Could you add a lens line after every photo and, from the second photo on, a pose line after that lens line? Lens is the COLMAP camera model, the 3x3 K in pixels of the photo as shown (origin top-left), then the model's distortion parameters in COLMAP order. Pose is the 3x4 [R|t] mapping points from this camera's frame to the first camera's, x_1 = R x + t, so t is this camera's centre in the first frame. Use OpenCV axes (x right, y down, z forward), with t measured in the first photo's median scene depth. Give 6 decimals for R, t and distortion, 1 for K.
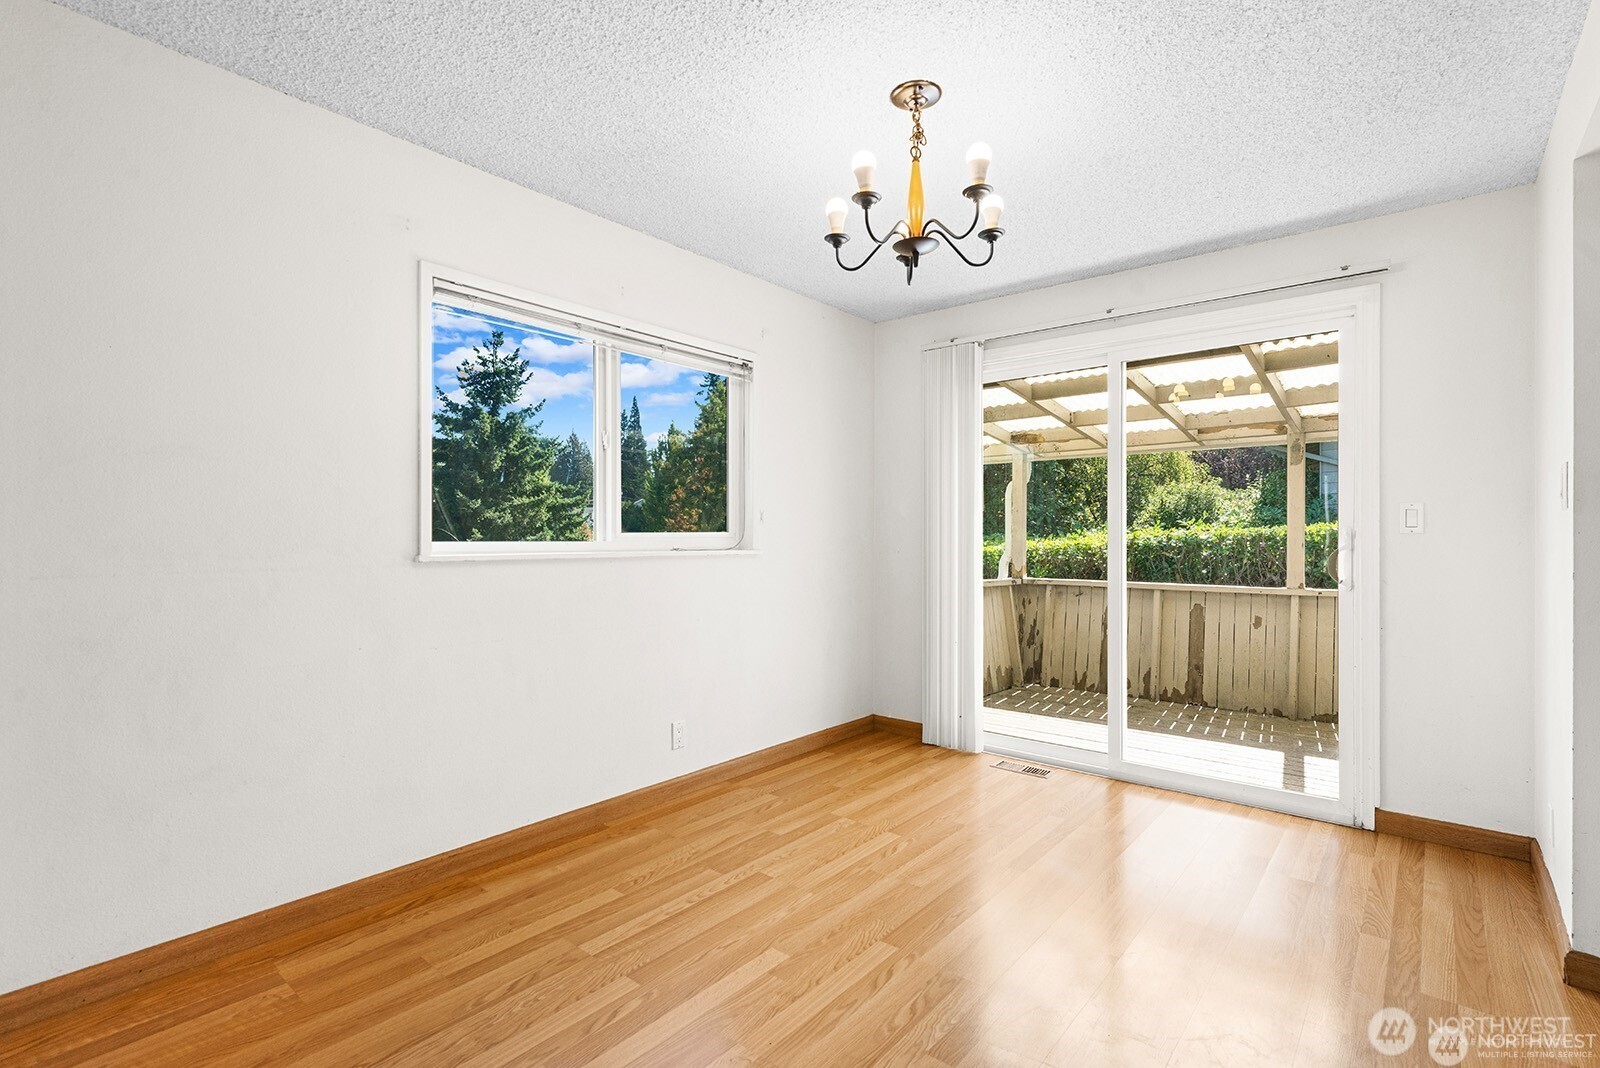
lens RADIAL K [[757.2, 0, 796.7], [0, 757.2, 539.2], [0, 0, 1]] dist [0.015978, -0.001956]
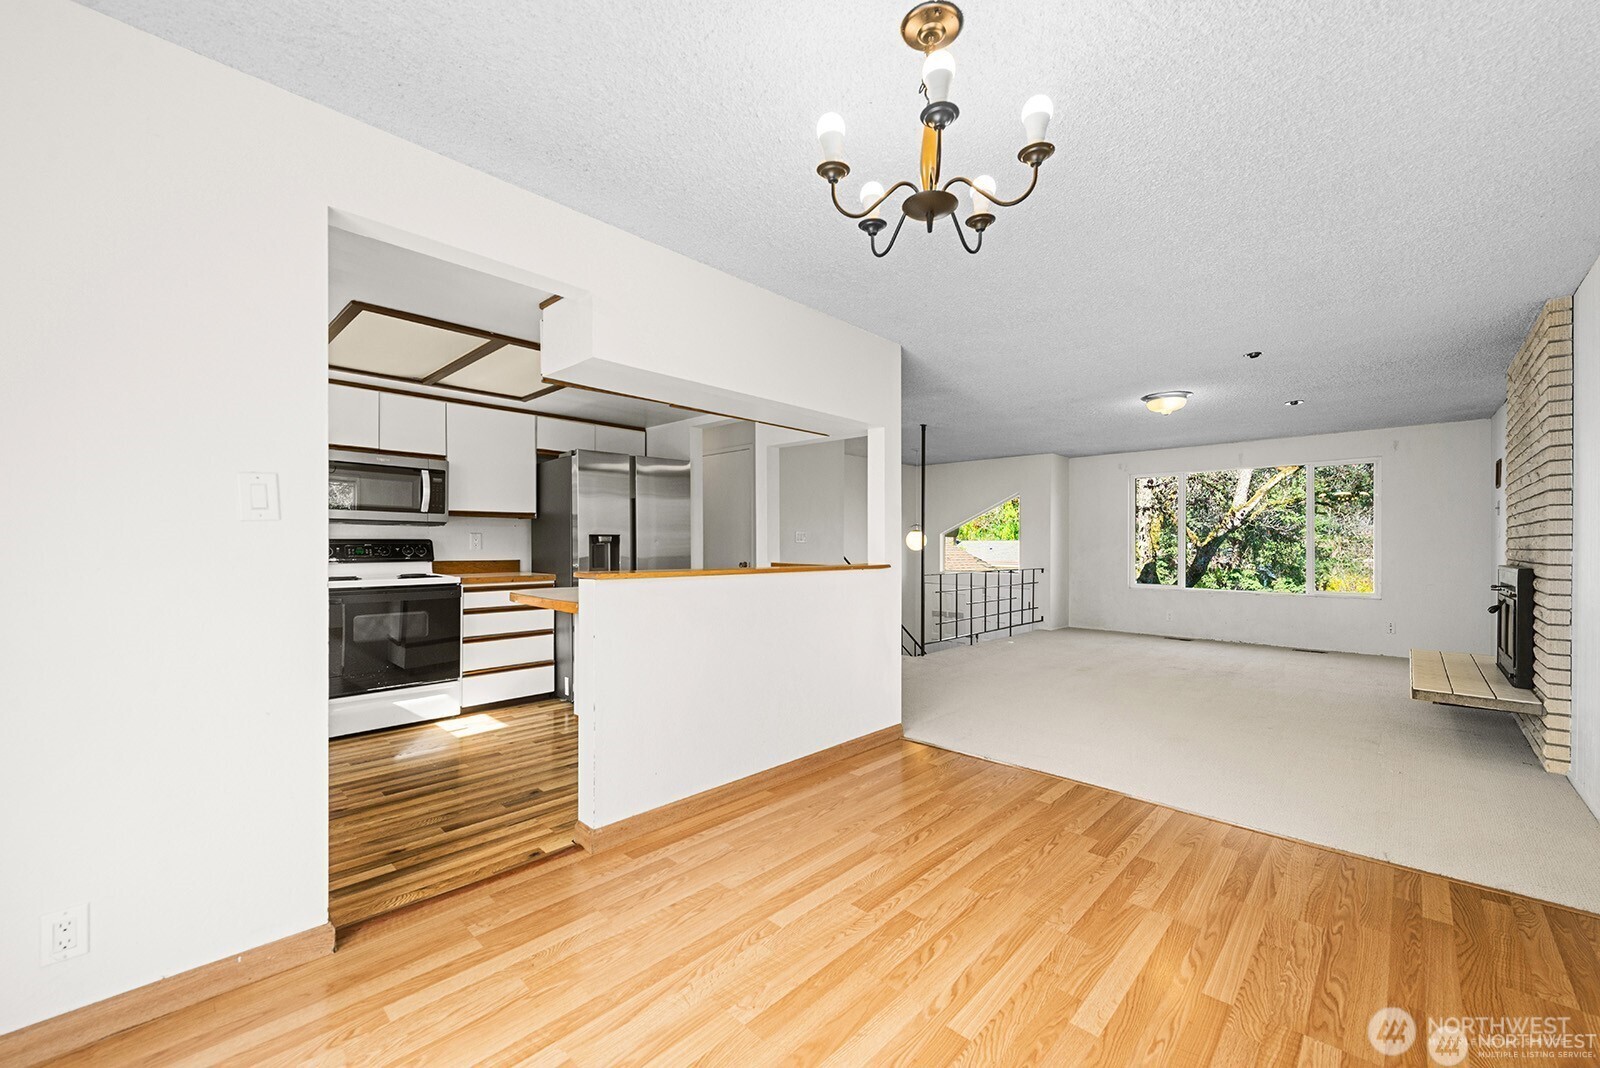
lens RADIAL K [[632.4, 0, 809.3], [0, 632.4, 548.7], [0, 0, 1]] dist [0.003000, -0.000749]
pose [[-0.998630, -0.002920, 0.052242, 0.101526], [-0.002342, 0.999935, 0.011121, -0.004878], [-0.052271, 0.010984, -0.998573, 0.687574]]
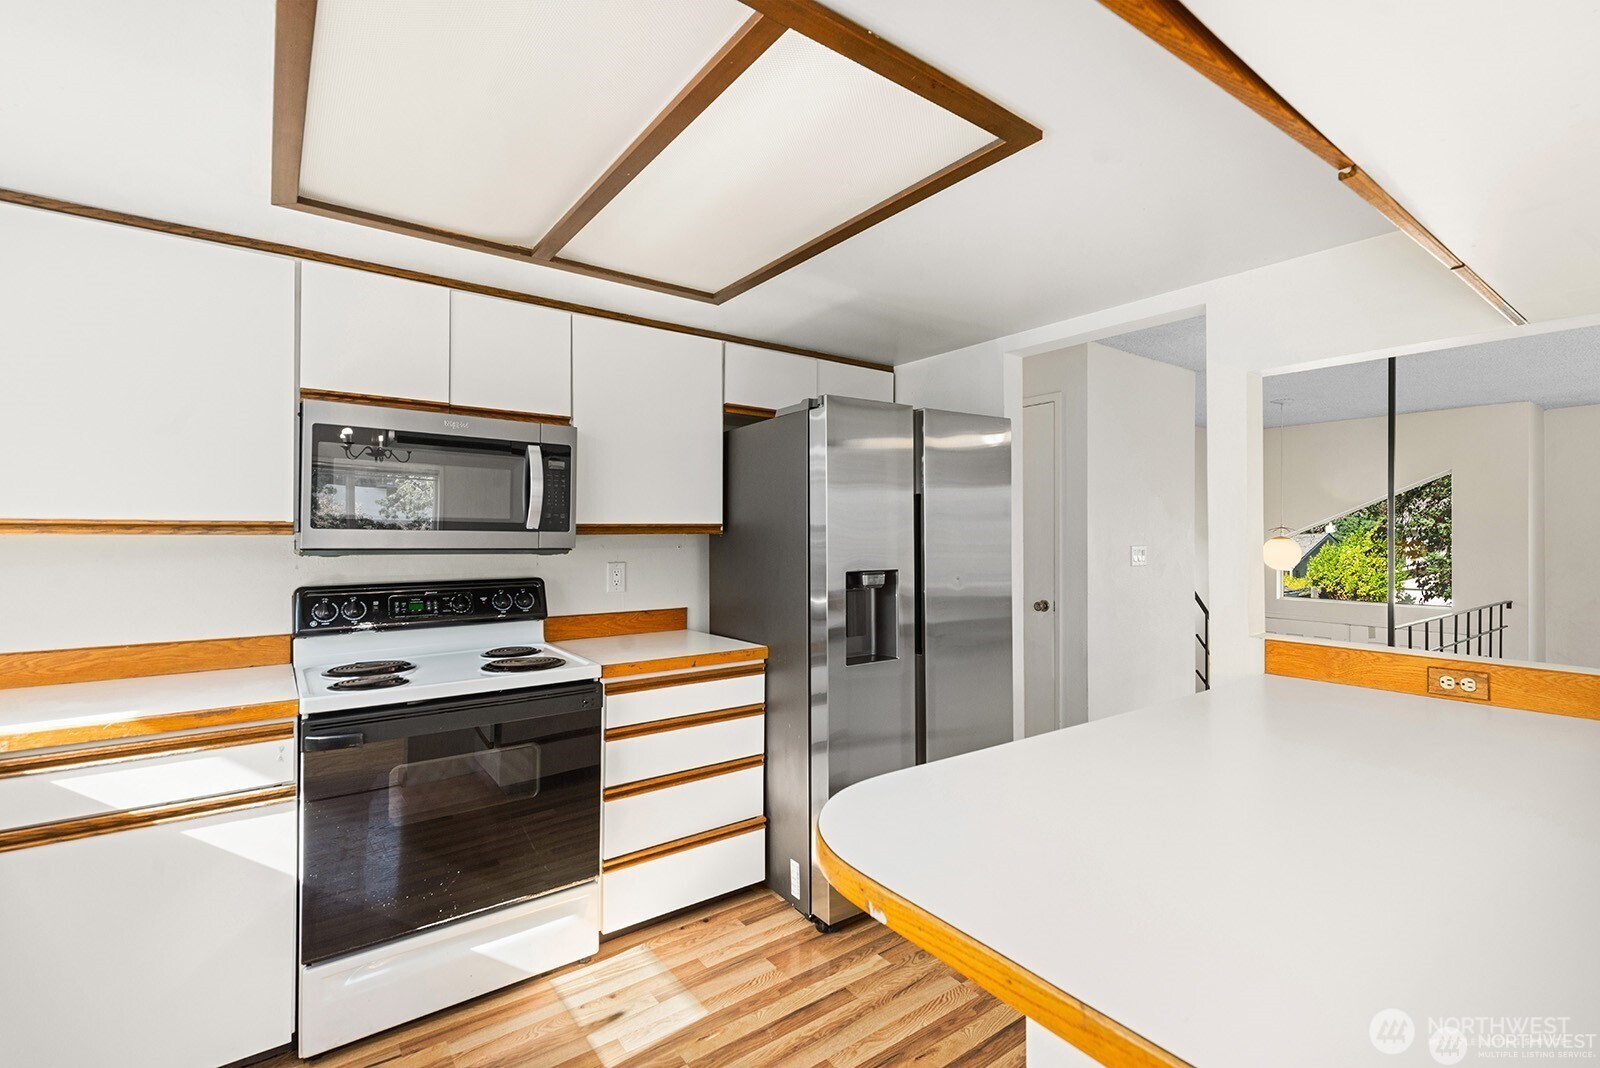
lens RADIAL K [[692.0, 0, 786.3], [0, 692.0, 534.7], [0, 0, 1]] dist [0.014286, -0.000043]
pose [[-0.973735, -0.000388, 0.227685, 0.370656], [0.000178, 0.999997, 0.002464, -0.038350], [-0.227686, 0.002440, -0.973732, 0.307500]]
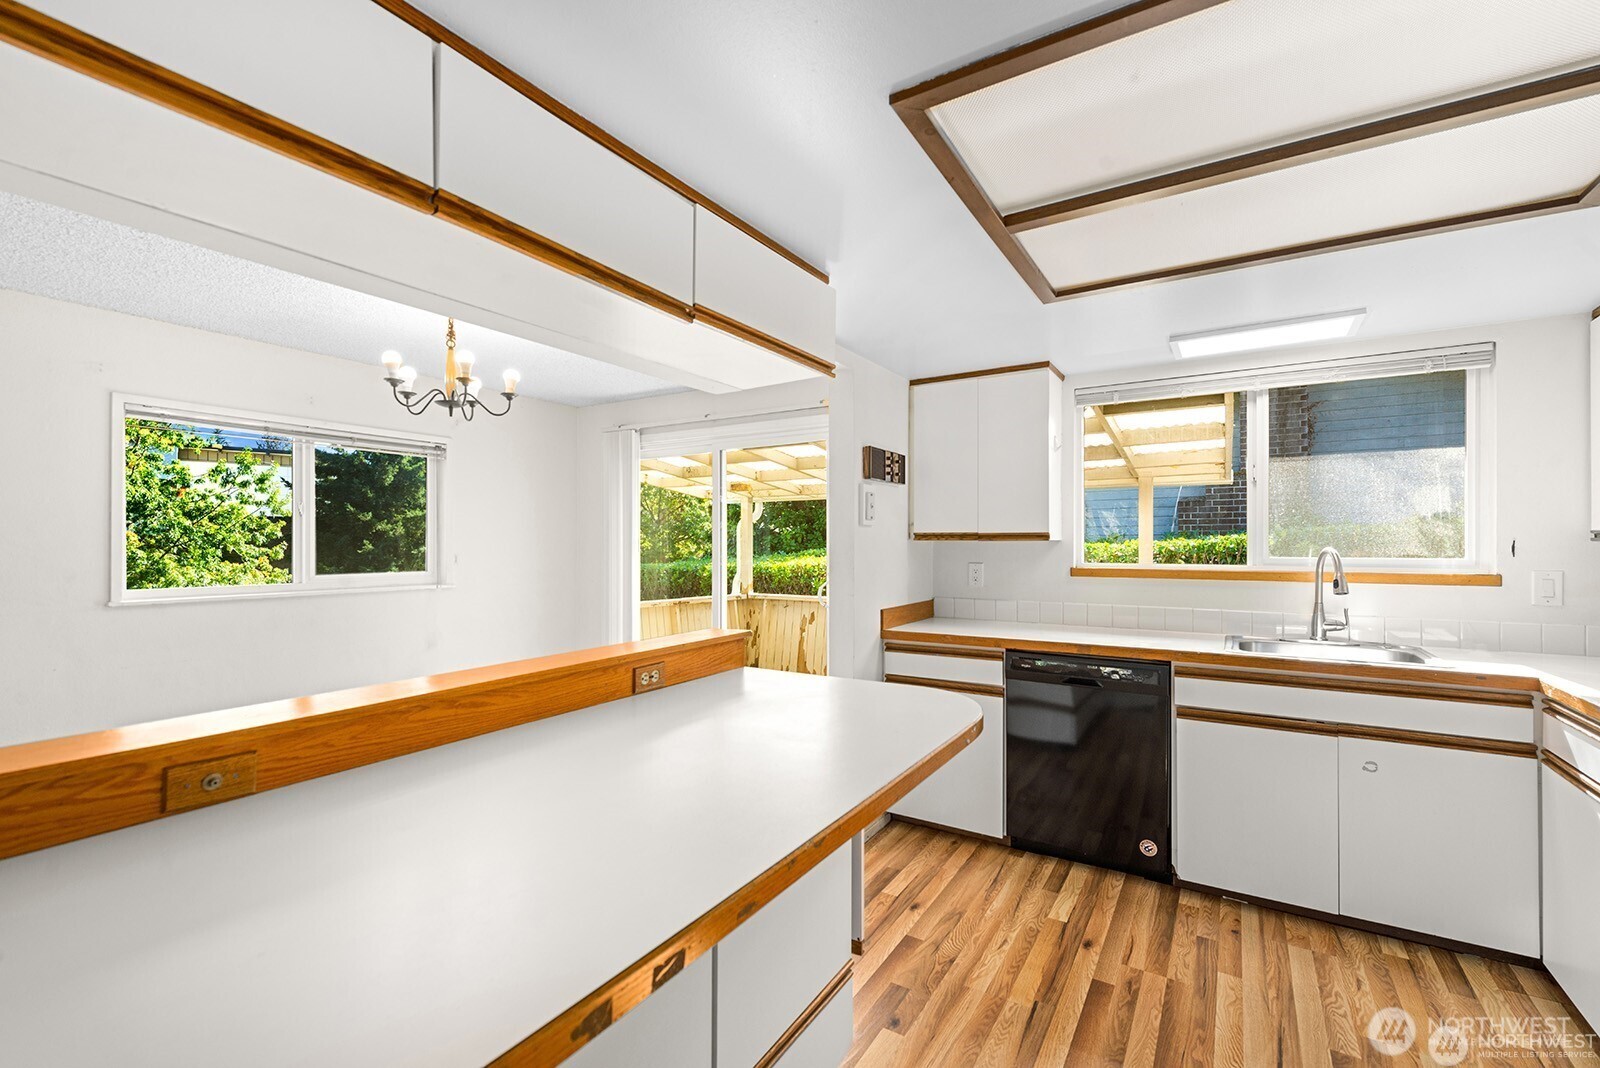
lens RADIAL K [[692.0, 0, 795.6], [0, 692.0, 538.8], [0, 0, 1]] dist [0.014286, -0.000043]
pose [[0.991307, -0.001405, 0.131559, 0.269428], [0.002723, 0.999948, -0.009837, -0.036128], [-0.131538, 0.010110, 0.991260, -0.206083]]
